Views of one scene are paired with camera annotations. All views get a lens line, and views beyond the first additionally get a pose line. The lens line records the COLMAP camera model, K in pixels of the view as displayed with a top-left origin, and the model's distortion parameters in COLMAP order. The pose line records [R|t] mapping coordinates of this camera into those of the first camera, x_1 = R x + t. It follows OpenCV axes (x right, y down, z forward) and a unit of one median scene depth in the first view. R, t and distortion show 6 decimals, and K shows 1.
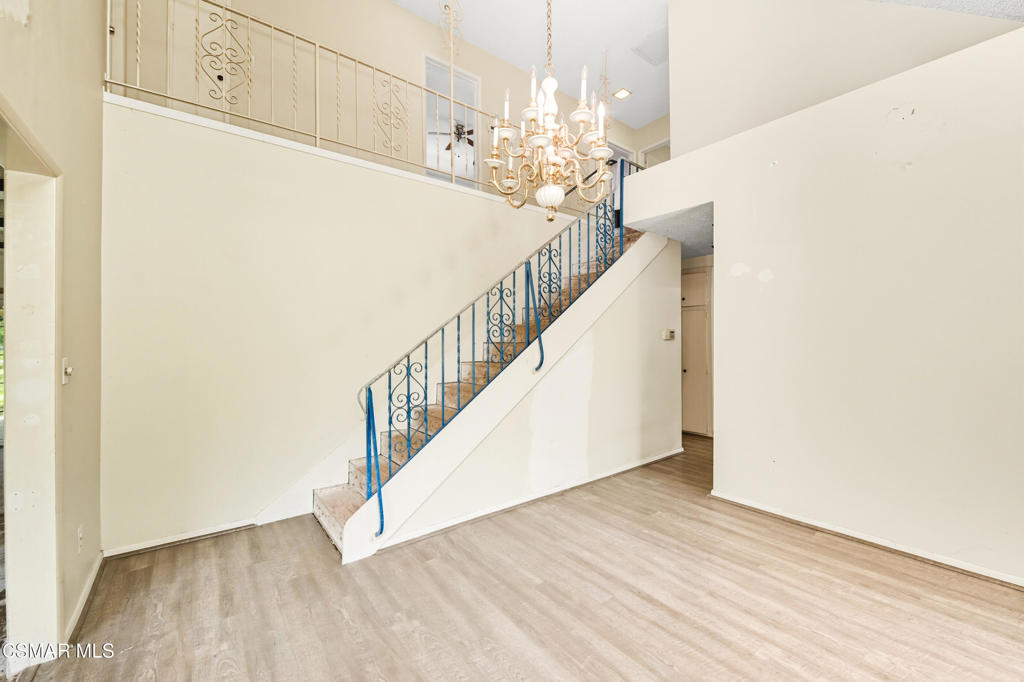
lens RADIAL K [[413.4, 0, 514.4], [0, 413.4, 342.1], [0, 0, 1]] dist [0.000550, -0.000035]
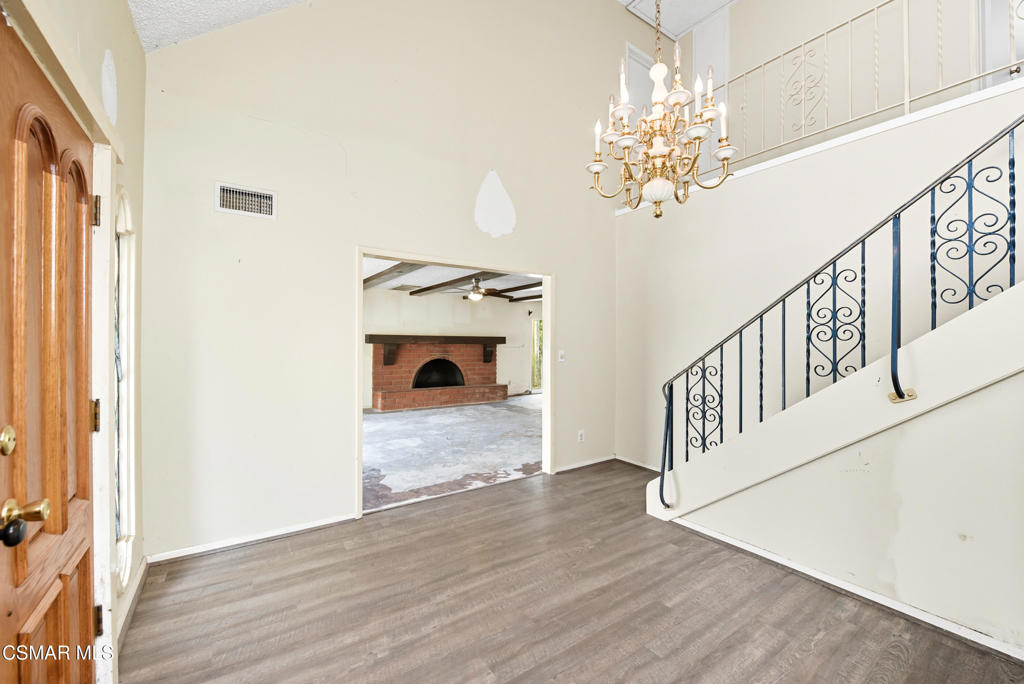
lens RADIAL K [[413.4, 0, 513.5], [0, 413.4, 339.3], [0, 0, 1]] dist [0.000550, -0.000035]
pose [[-0.066801, -0.007706, -0.997737, 0.880640], [-0.007702, 0.999944, -0.007207, -0.006278], [0.997737, 0.007203, -0.066857, 0.617465]]
